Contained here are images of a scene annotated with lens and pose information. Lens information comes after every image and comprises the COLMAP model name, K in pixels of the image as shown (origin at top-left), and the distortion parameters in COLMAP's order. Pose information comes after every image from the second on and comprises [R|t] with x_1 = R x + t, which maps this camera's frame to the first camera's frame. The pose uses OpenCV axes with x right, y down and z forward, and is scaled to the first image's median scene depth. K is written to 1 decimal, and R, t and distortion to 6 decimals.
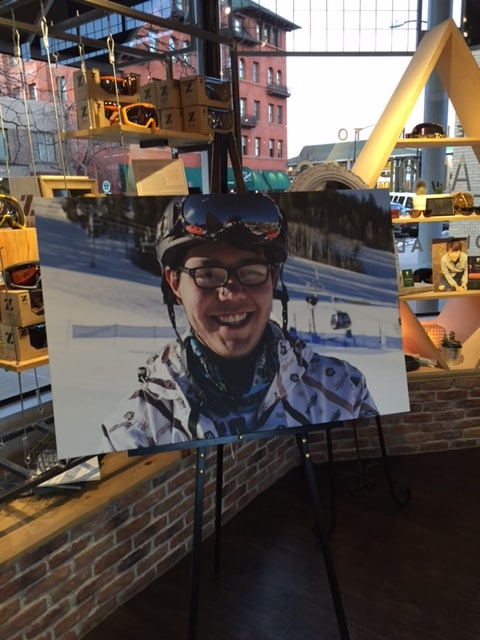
lens RADIAL K [[557.8, 0, 240.0], [0, 557.8, 320.0], [0, 0, 1]] dist [0.052975, -0.008700]
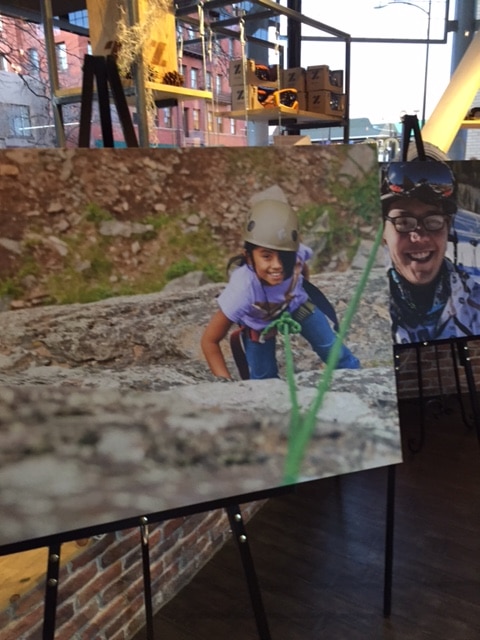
lens RADIAL K [[557.8, 0, 240.0], [0, 557.8, 320.0], [0, 0, 1]] dist [0.052975, -0.008700]
pose [[0.998602, -0.002142, 0.052812, -0.509431], [0.000274, 0.999375, 0.035355, 0.102797], [-0.052855, -0.035291, 0.997978, -0.324406]]
